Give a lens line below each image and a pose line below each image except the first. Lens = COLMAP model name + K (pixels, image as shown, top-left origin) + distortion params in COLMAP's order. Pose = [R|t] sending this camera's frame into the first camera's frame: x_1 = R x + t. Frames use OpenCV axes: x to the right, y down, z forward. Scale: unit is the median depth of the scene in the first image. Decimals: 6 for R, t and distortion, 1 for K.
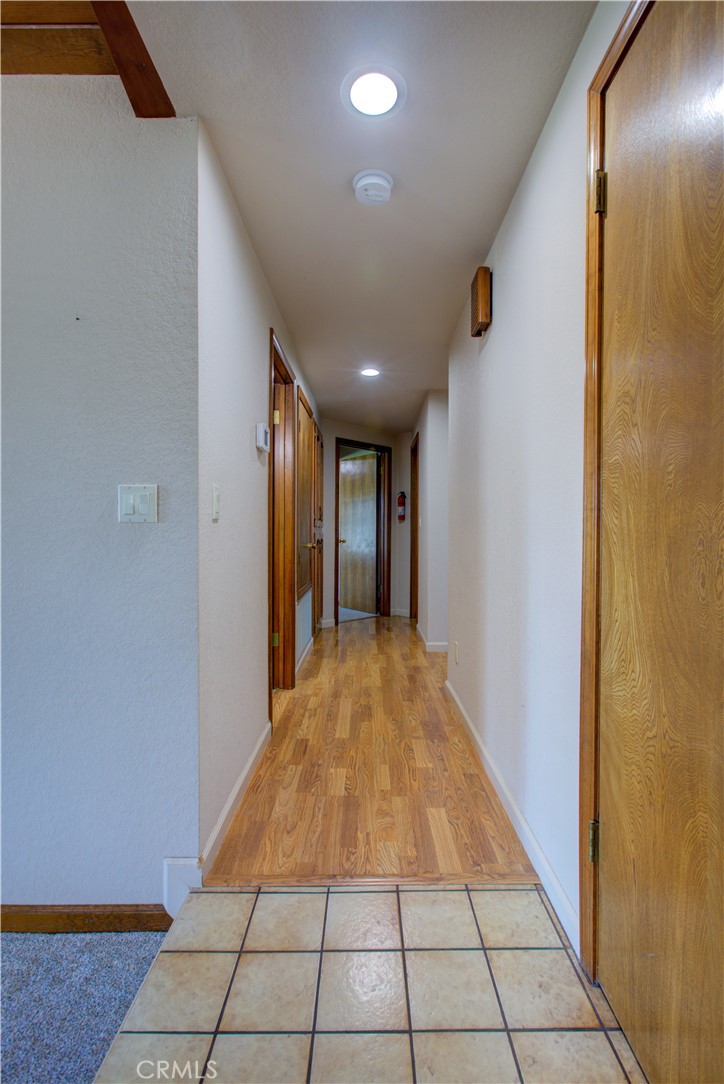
lens RADIAL K [[493.6, 0, 364.5], [0, 493.6, 536.9], [0, 0, 1]] dist [-0.007038, 0.004317]
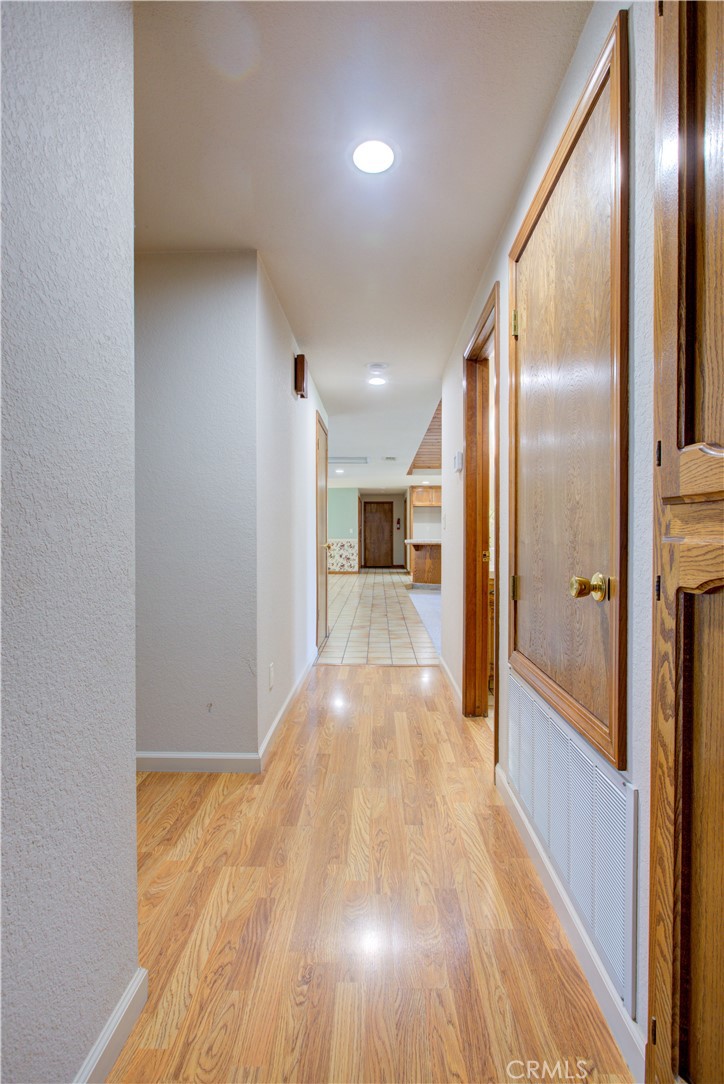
lens RADIAL K [[493.6, 0, 362.4], [0, 493.6, 538.4], [0, 0, 1]] dist [-0.007038, 0.004317]
pose [[-0.999626, 0.004438, 0.026972, 0.007169], [0.005027, 0.999750, 0.021790, -0.019553], [-0.026868, 0.021917, -0.999399, 1.861091]]
